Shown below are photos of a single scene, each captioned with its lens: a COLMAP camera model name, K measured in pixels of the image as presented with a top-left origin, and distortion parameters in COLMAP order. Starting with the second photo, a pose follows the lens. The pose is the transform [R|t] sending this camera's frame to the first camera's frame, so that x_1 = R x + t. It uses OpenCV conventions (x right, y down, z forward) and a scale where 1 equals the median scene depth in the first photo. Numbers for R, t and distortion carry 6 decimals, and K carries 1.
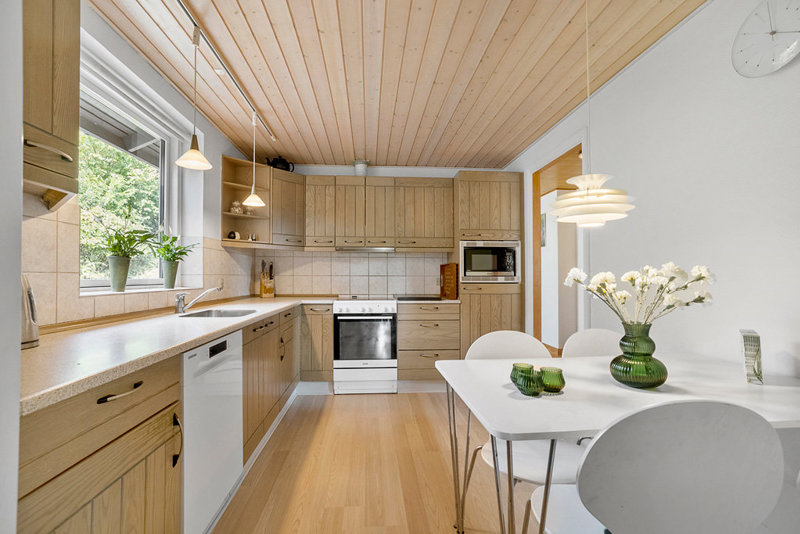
lens RADIAL K [[371.3, 0, 393.0], [0, 371.3, 268.4], [0, 0, 1]] dist [0.005222, 0.001122]
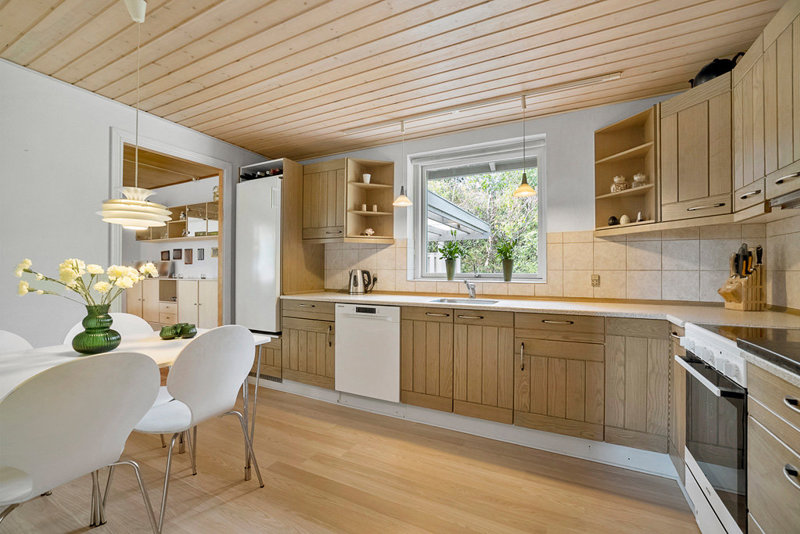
lens RADIAL K [[340.8, 0, 394.3], [0, 340.8, 268.7], [0, 0, 1]] dist [-0.017320, -0.000118]
pose [[-0.515602, -0.004726, -0.856815, 0.552537], [0.016723, 0.999739, -0.015578, 0.022571], [0.856665, -0.022361, -0.515388, 1.219372]]
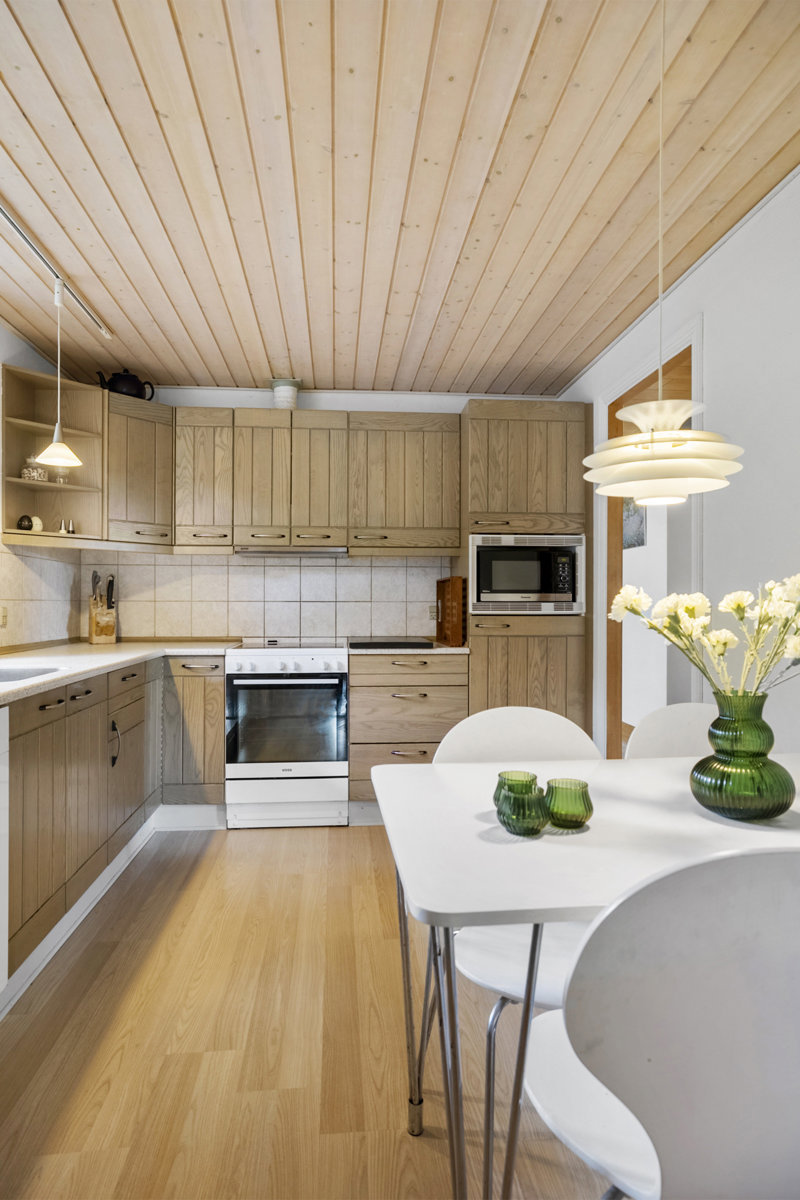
lens RADIAL K [[699.9, 0, 395.8], [0, 699.9, 597.8], [0, 0, 1]] dist [0.027043, 0.004420]
pose [[0.999884, -0.000256, 0.015210, 0.082417], [0.000042, 0.999900, 0.014112, 0.001216], [-0.015212, -0.014110, 0.999785, 0.019123]]
